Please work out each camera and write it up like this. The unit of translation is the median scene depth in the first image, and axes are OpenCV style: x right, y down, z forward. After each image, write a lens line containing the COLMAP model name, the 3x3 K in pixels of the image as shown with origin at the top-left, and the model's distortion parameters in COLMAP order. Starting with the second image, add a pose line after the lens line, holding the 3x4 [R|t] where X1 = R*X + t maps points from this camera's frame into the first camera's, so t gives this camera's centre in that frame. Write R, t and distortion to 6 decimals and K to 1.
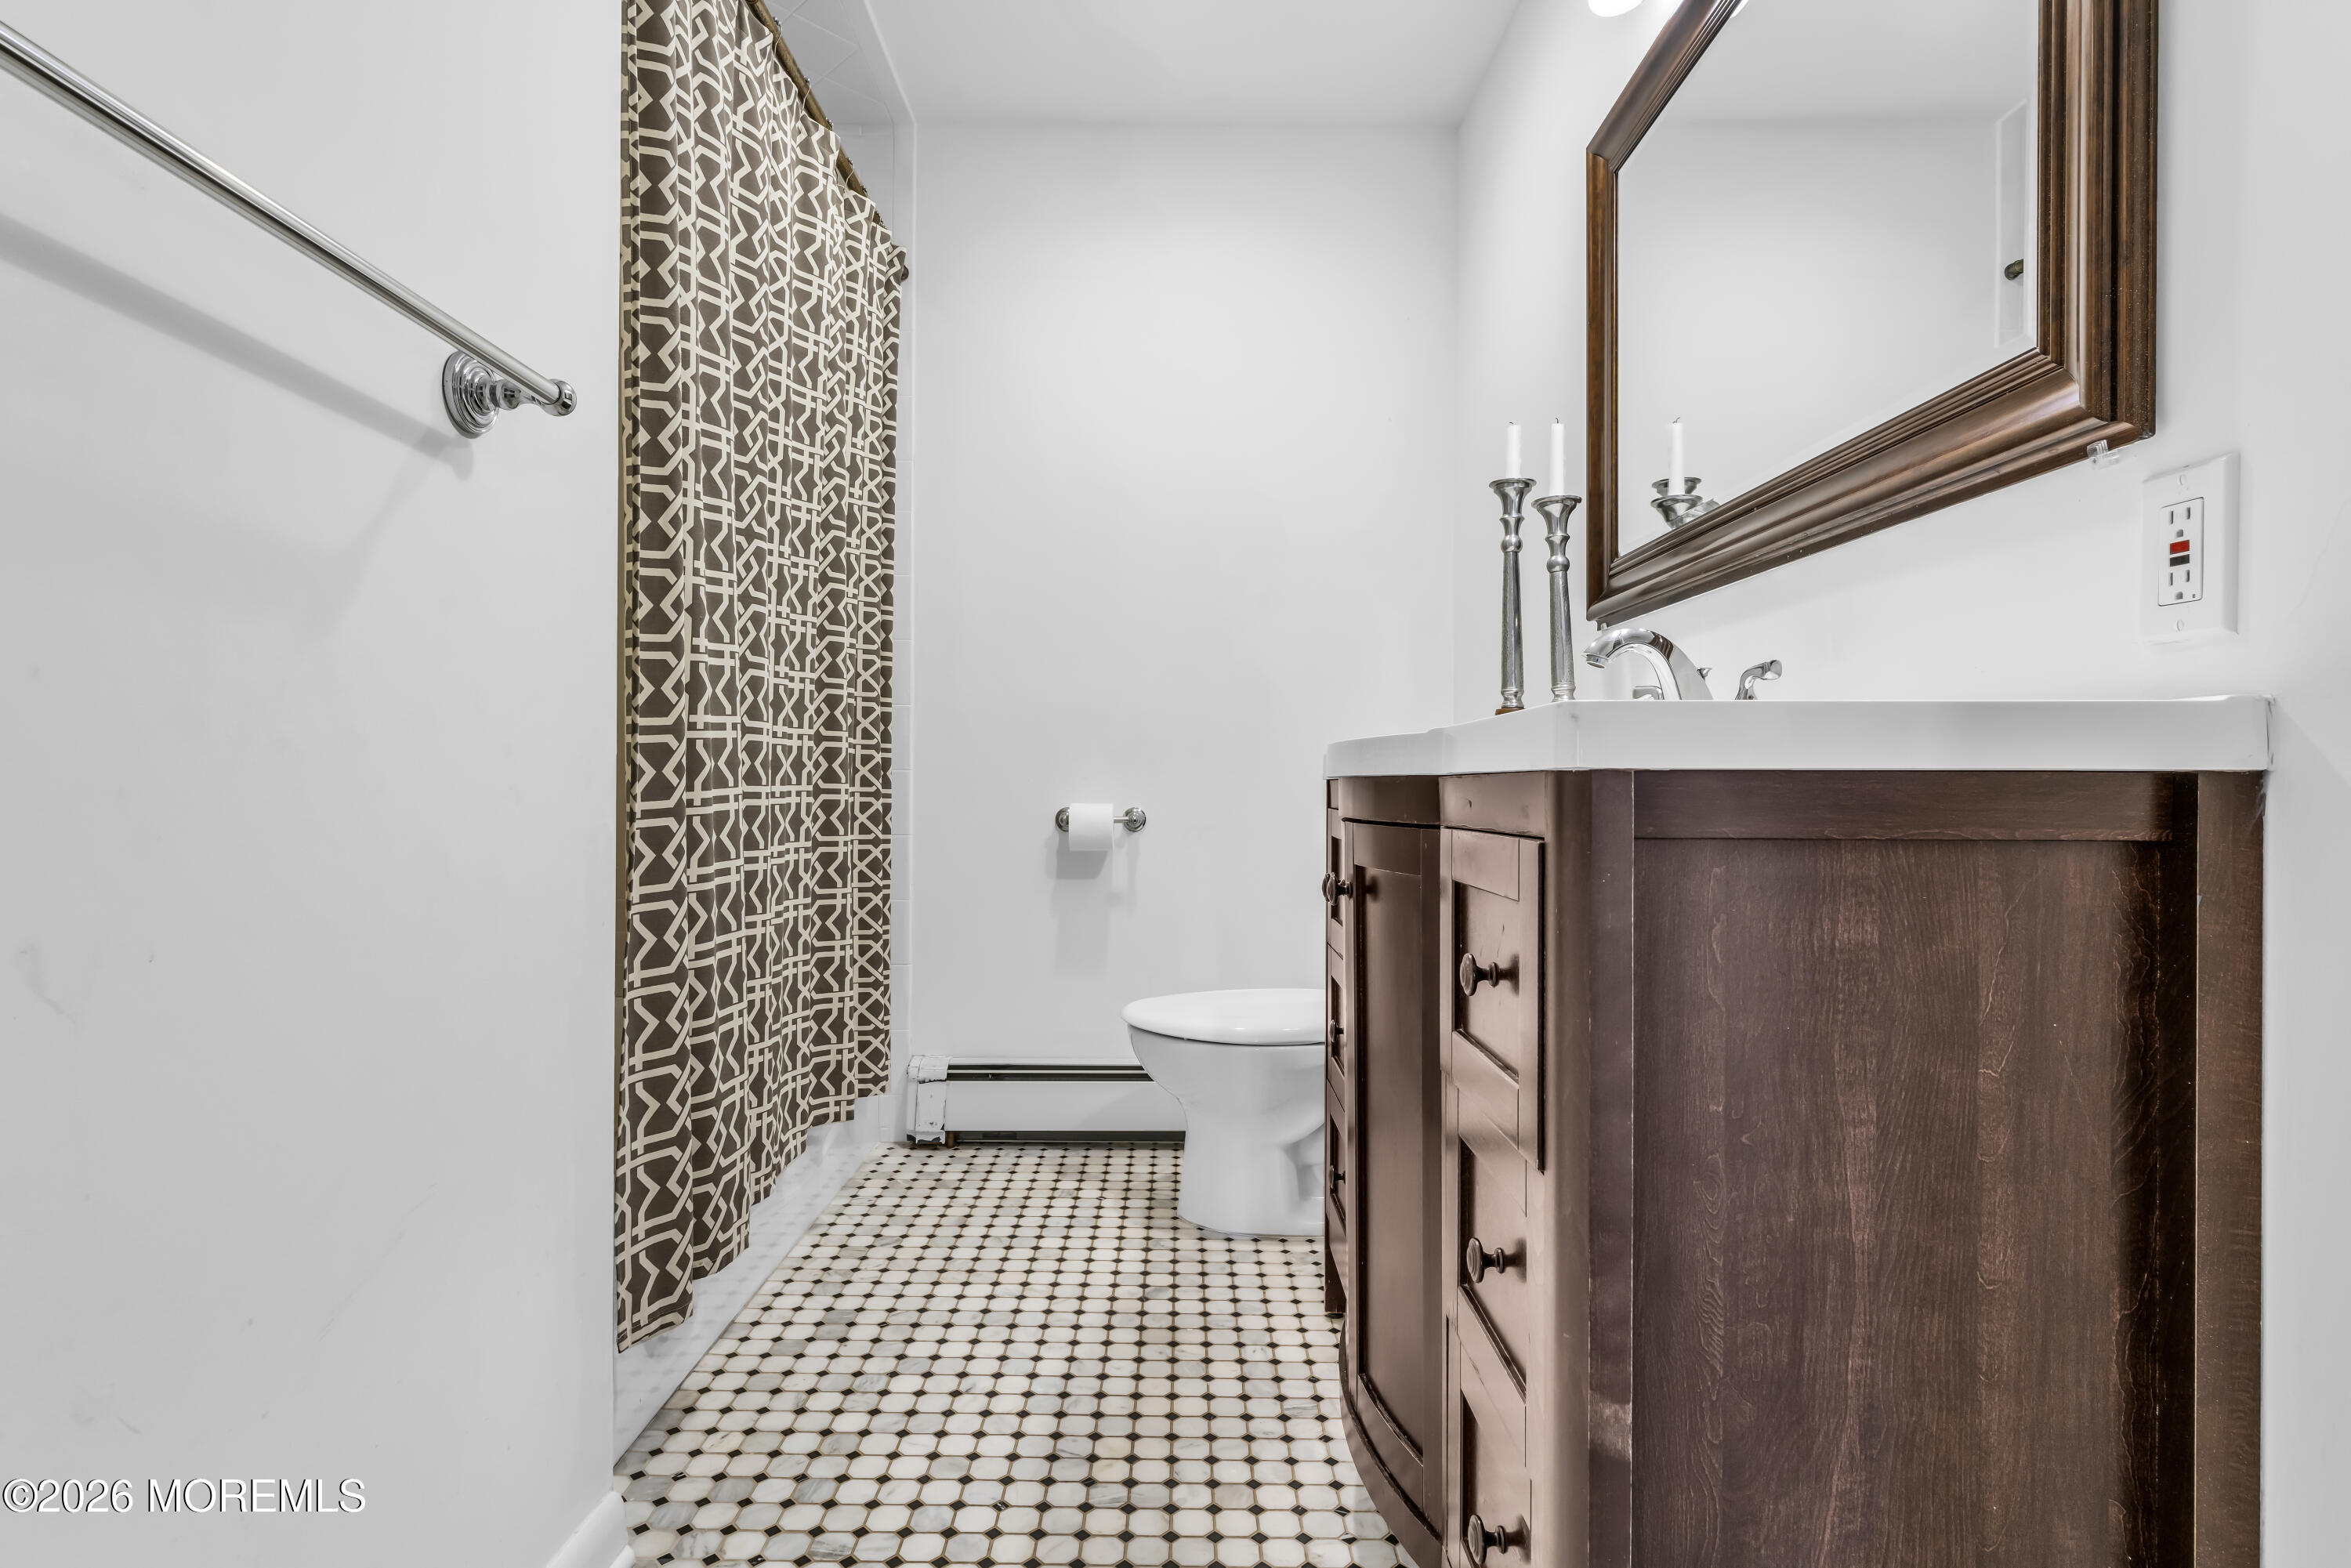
lens RADIAL K [[1139.4, 0, 1175.5], [0, 1139.4, 784.0], [0, 0, 1]] dist [-0.002006, -0.001844]
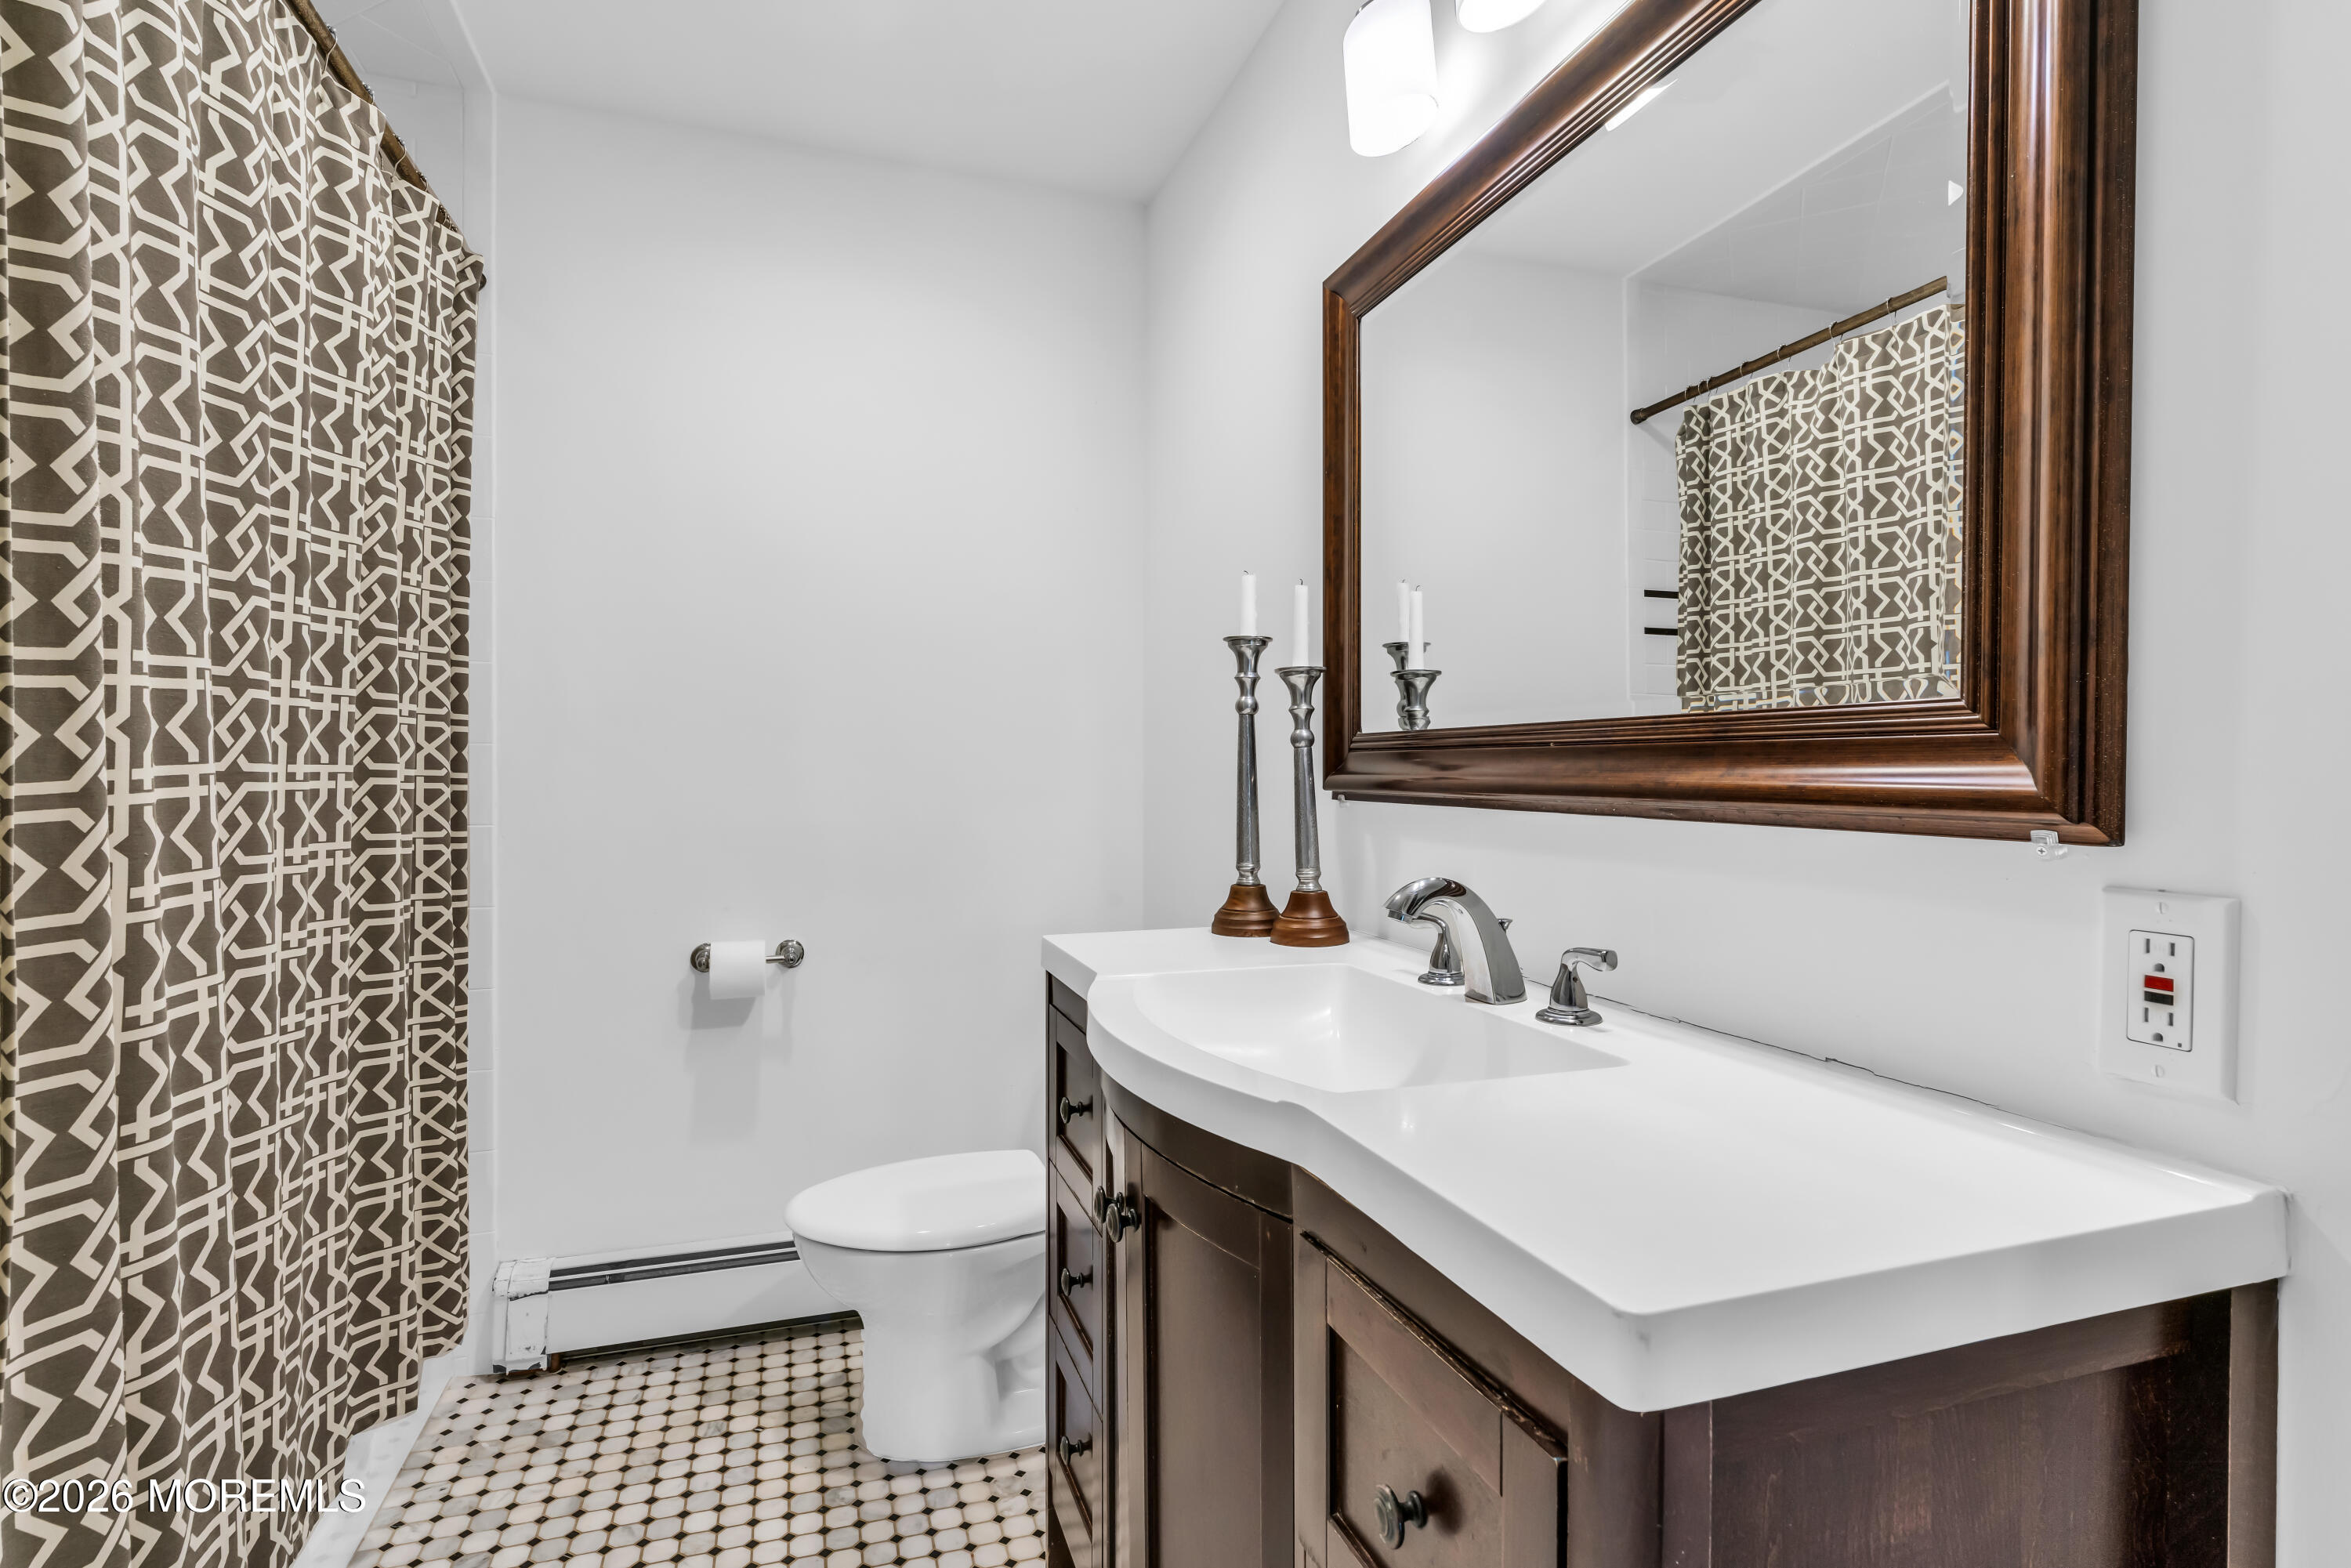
lens RADIAL K [[1115.7, 0, 1160.7], [0, 1115.7, 788.6], [0, 0, 1]] dist [-0.003810, 0.000154]
pose [[0.948823, -0.005801, 0.315755, -0.045698], [0.003369, 0.999960, 0.008248, -0.129175], [-0.315790, -0.006762, 0.948805, 0.146725]]
